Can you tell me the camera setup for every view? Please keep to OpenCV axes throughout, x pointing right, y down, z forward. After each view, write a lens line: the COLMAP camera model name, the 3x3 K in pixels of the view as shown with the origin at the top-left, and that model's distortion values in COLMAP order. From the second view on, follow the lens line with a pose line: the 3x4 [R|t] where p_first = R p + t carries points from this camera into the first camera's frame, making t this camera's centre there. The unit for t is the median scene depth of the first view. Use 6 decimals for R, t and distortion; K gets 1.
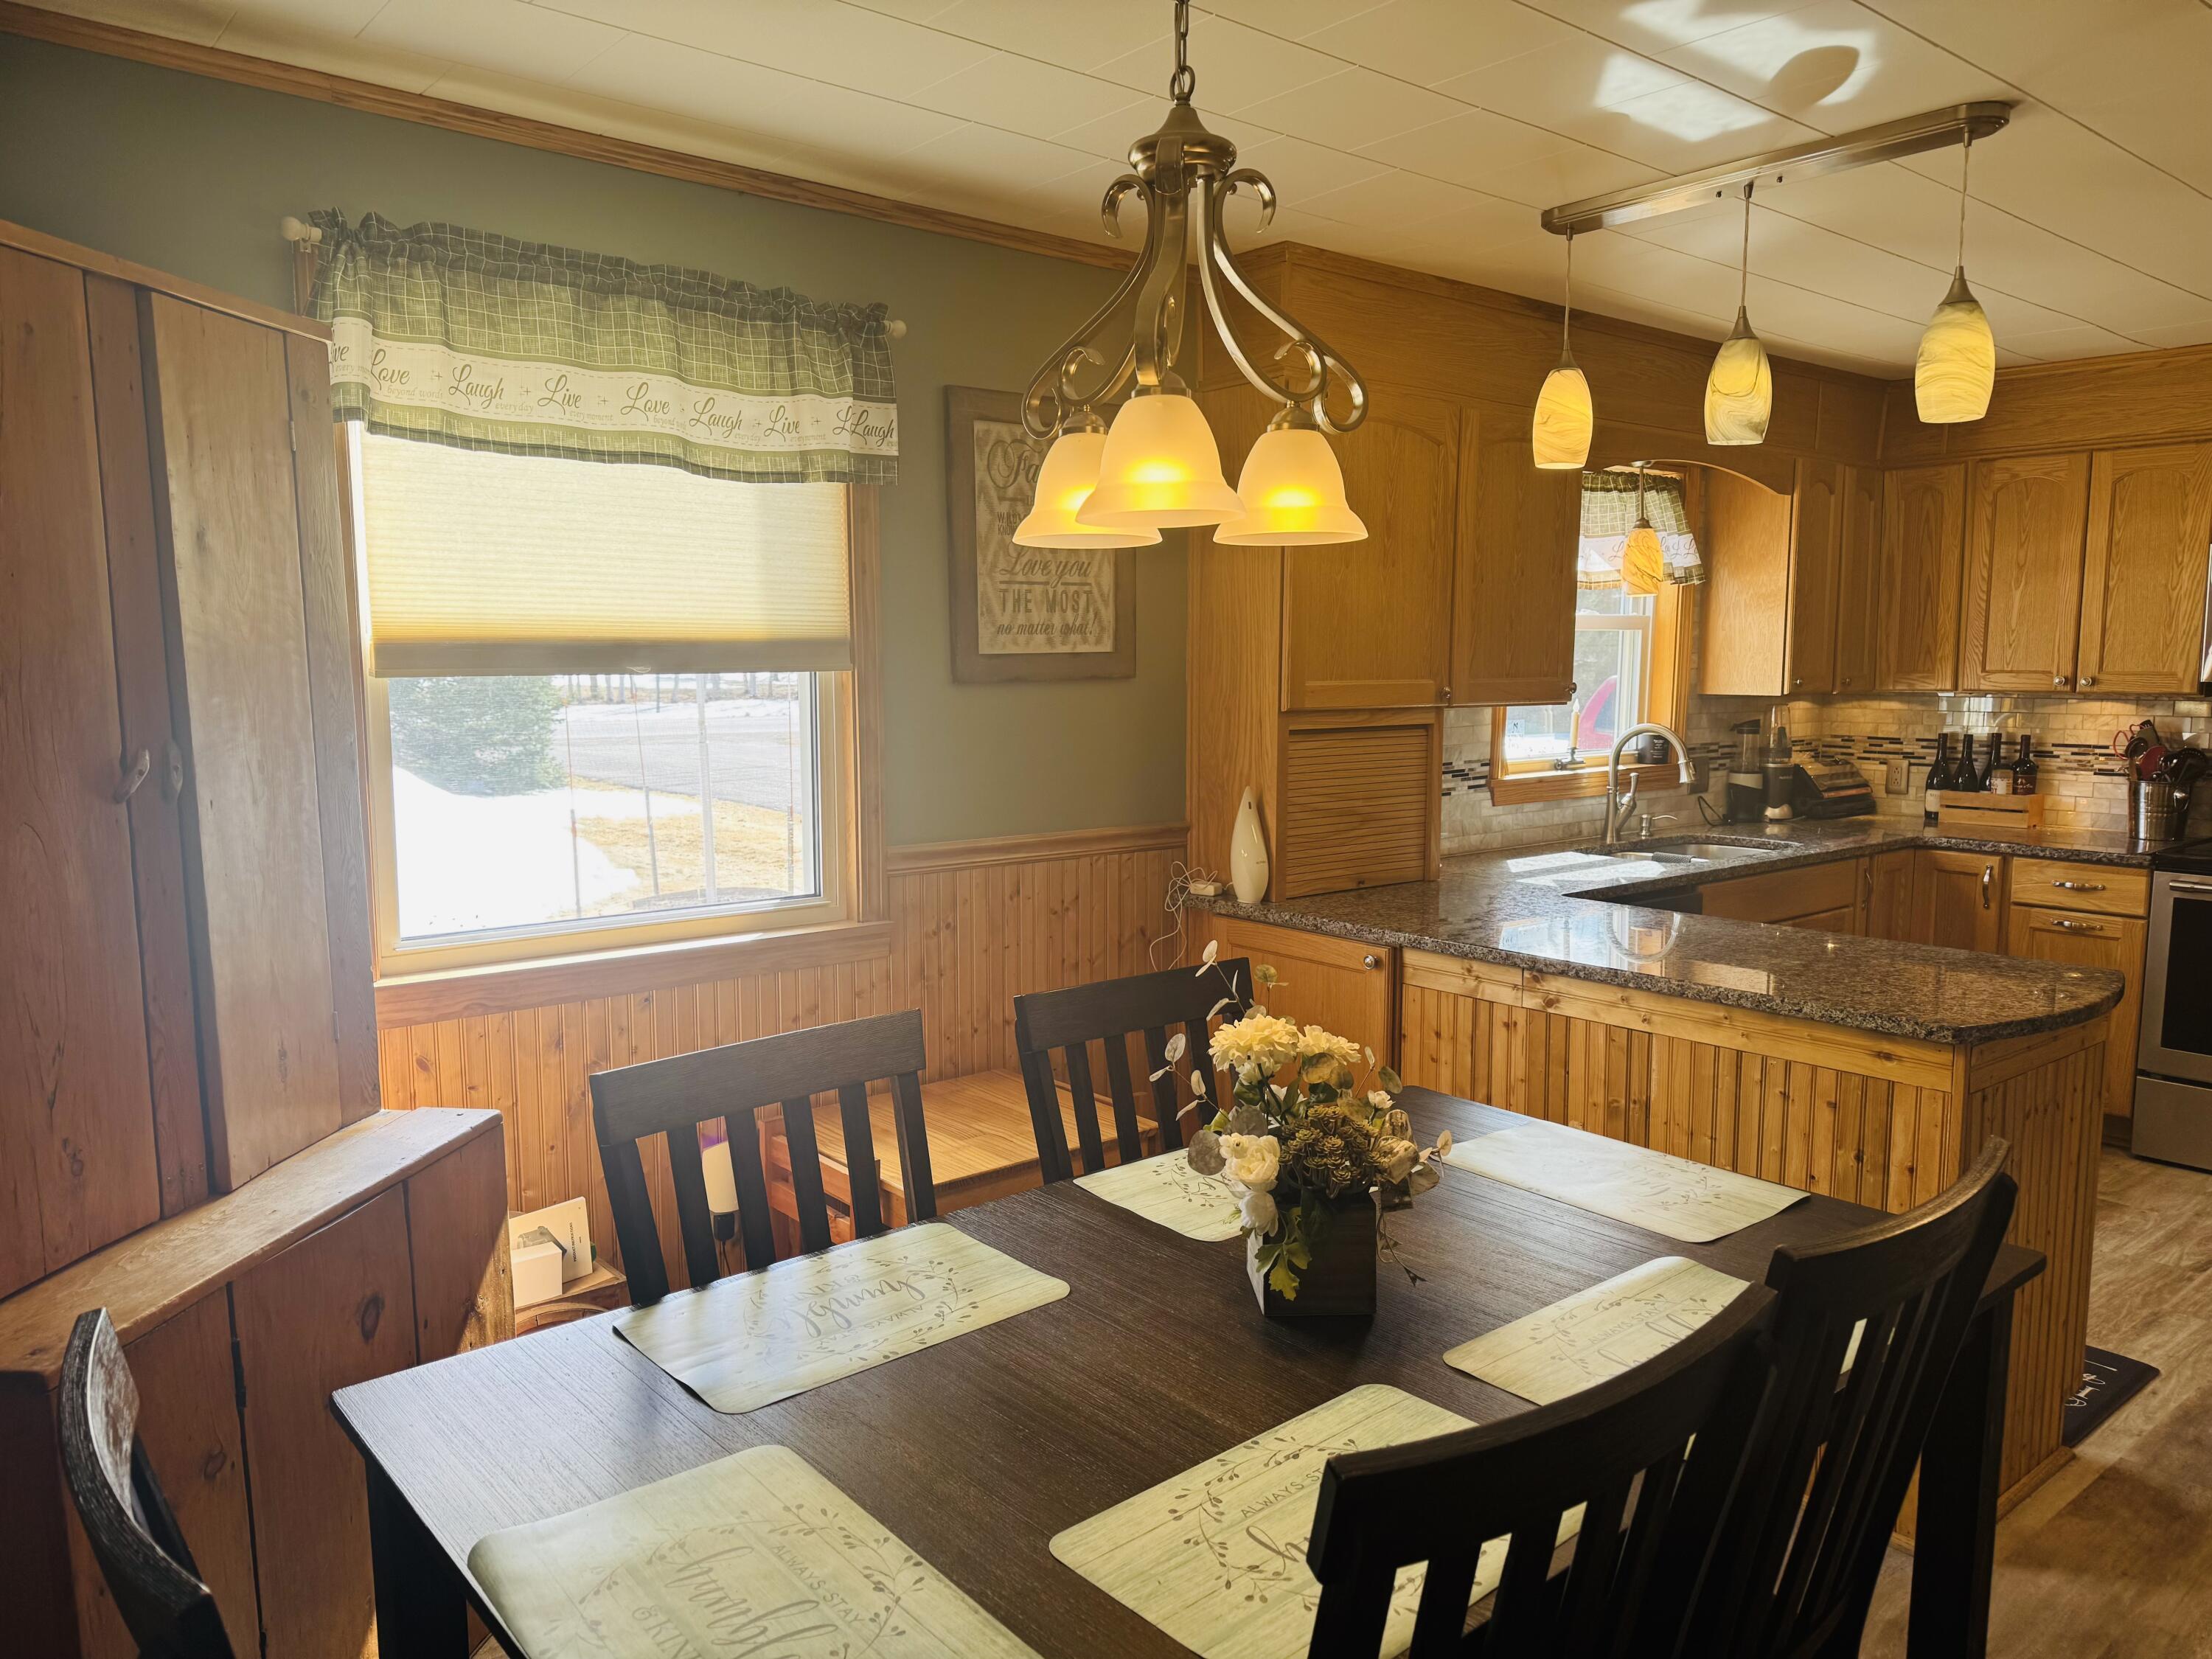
lens RADIAL K [[1552.1, 0, 1096.1], [0, 1552.1, 852.0], [0, 0, 1]] dist [0.030097, -0.001225]
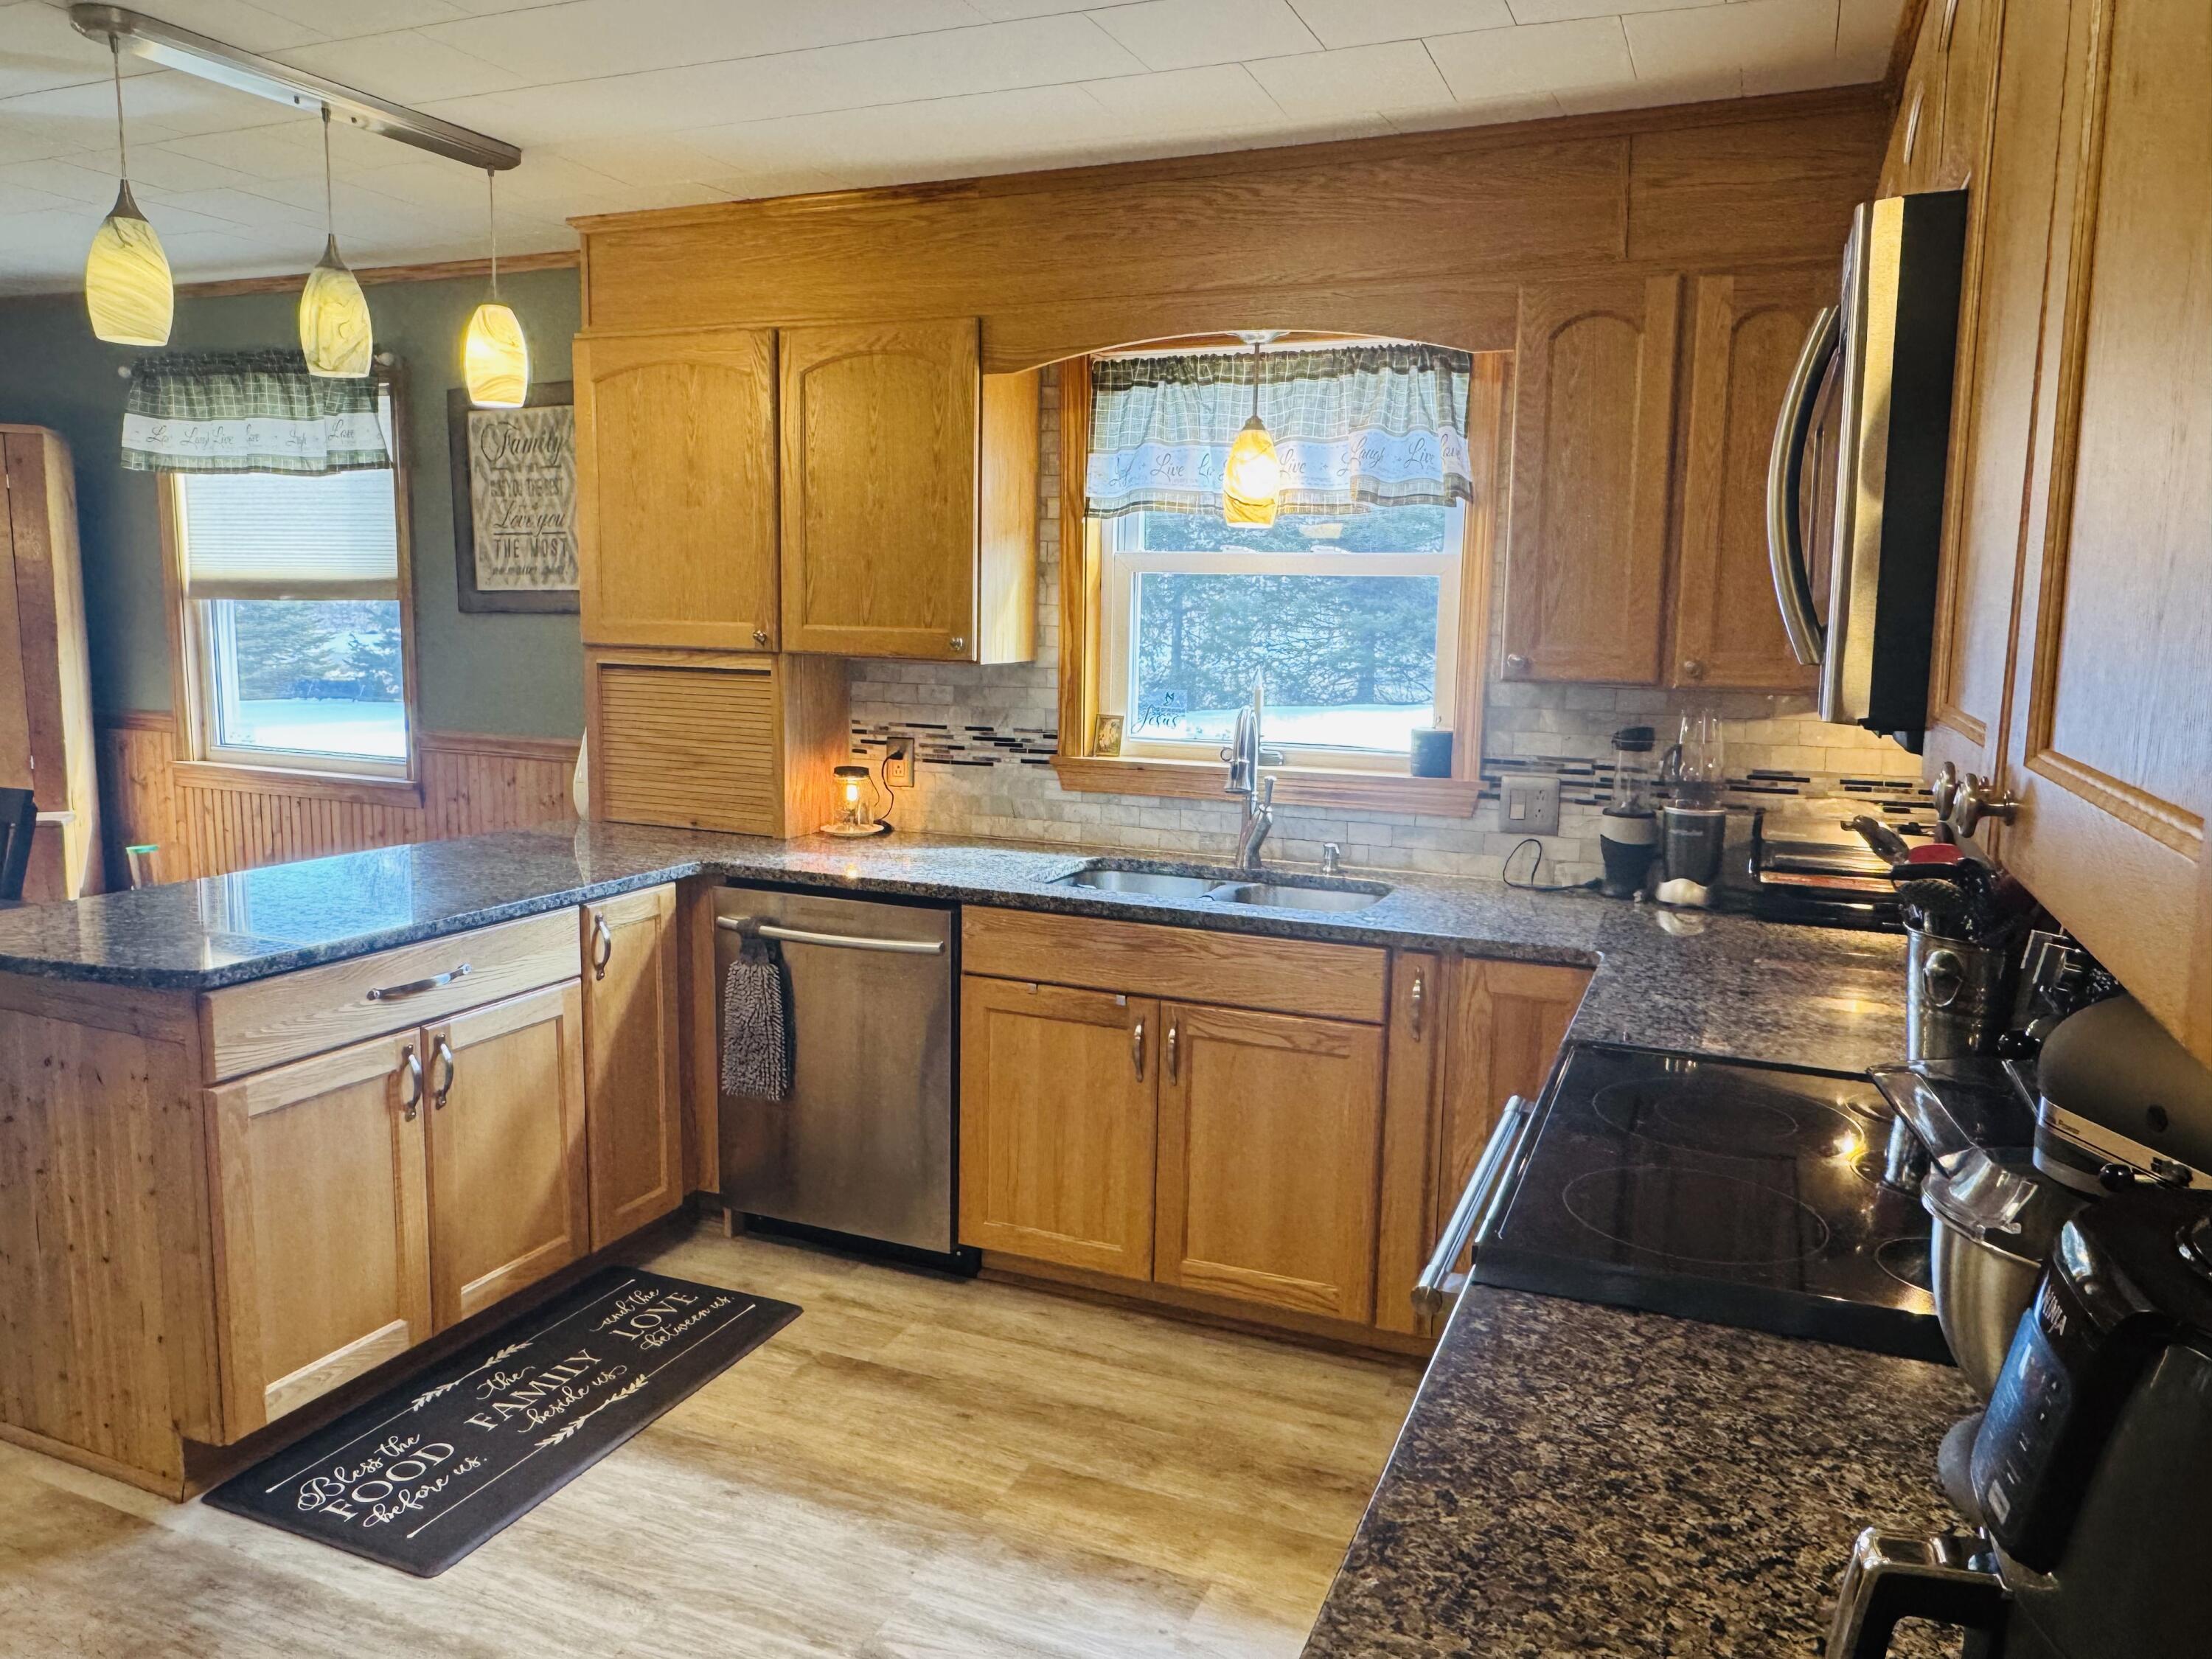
lens RADIAL K [[1552.1, 0, 1088.7], [0, 1552.1, 813.4], [0, 0, 1]] dist [0.030097, -0.001225]
pose [[0.458163, 0.122653, -0.880365, 1.300967], [-0.137104, 0.988333, 0.066343, -0.096598], [0.878231, 0.090305, 0.469633, 0.830849]]
